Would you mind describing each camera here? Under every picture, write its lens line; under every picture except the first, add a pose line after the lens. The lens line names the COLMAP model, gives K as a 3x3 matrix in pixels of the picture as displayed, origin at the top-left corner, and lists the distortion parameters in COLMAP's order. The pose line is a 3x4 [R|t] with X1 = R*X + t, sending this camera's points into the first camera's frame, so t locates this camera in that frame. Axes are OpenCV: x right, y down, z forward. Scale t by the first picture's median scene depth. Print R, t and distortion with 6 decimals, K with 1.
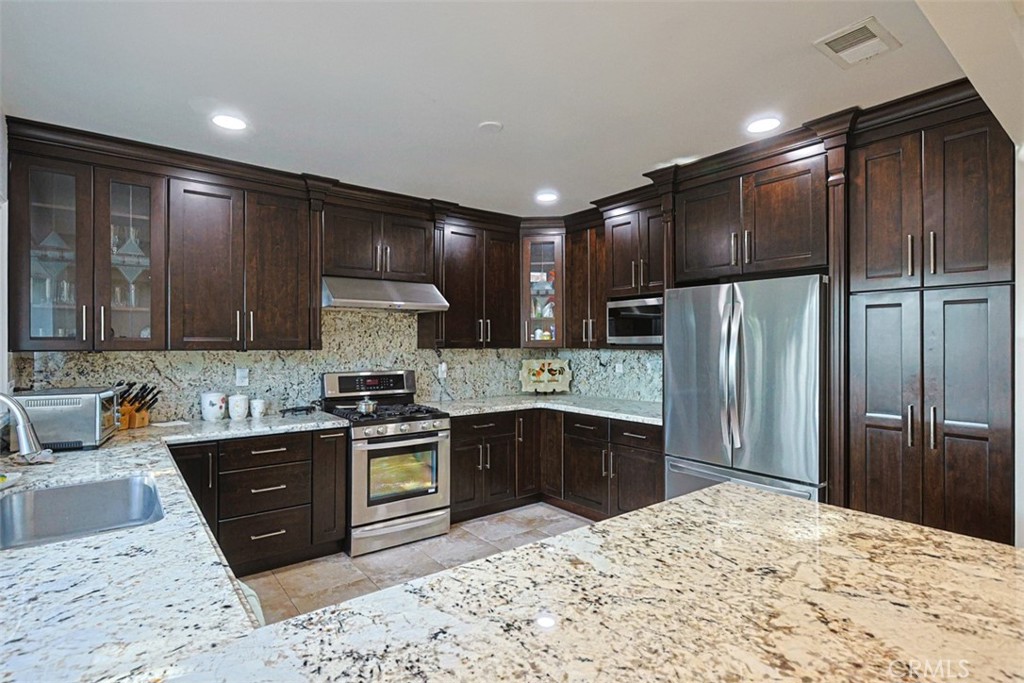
lens RADIAL K [[495.0, 0, 512.0], [0, 495.0, 341.5], [0, 0, 1]] dist [0.003923, 0.001003]
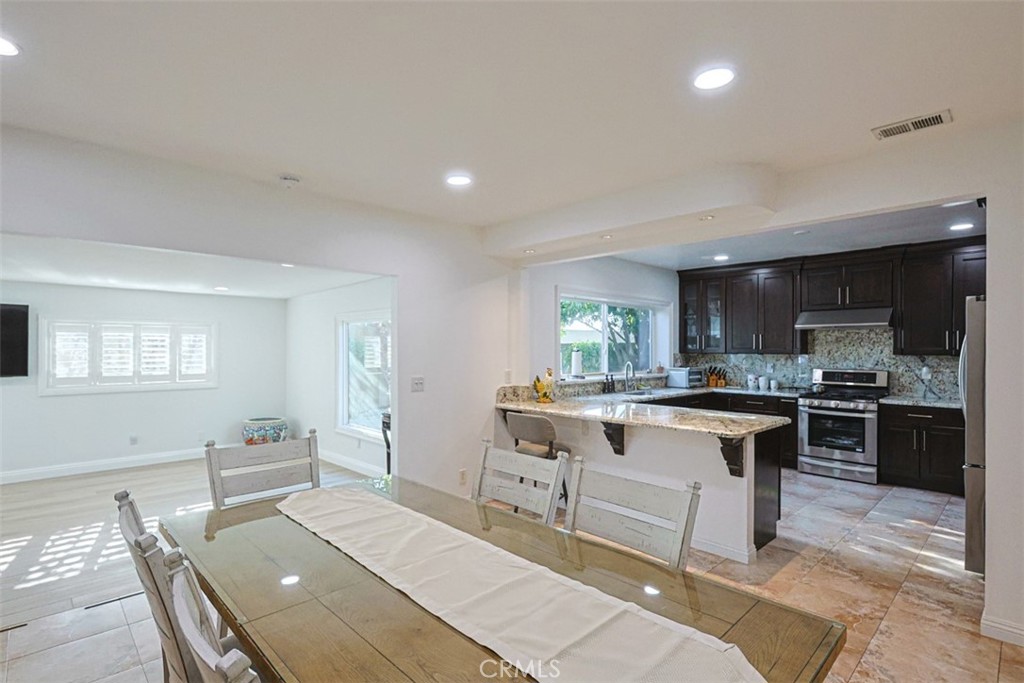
lens RADIAL K [[499.5, 0, 508.2], [0, 499.5, 347.5], [0, 0, 1]] dist [-0.001517, -0.000905]
pose [[0.123896, -0.004281, -0.992286, 1.209770], [0.000734, 0.999991, -0.004222, -0.000338], [0.992295, -0.000206, 0.123898, -0.232513]]
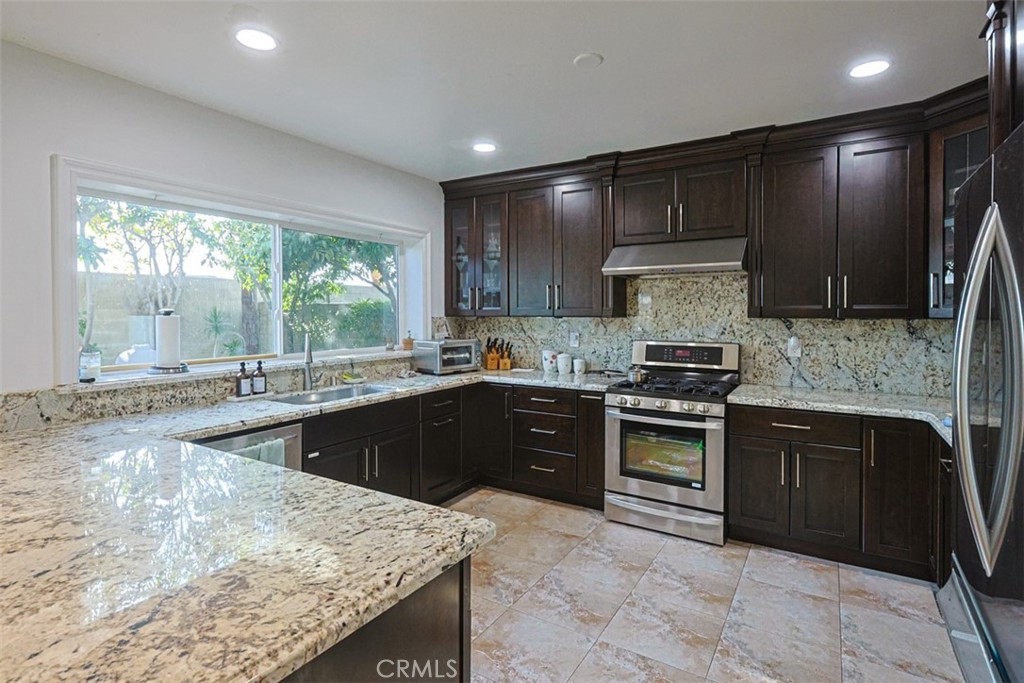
lens RADIAL K [[510.3, 0, 508.2], [0, 510.3, 315.5], [0, 0, 1]] dist [-0.002244, -0.000704]
pose [[0.361008, 0.004857, -0.932550, 0.538066], [0.003893, 0.999970, 0.006715, 0.004570], [0.932555, -0.006055, 0.360978, 0.394275]]
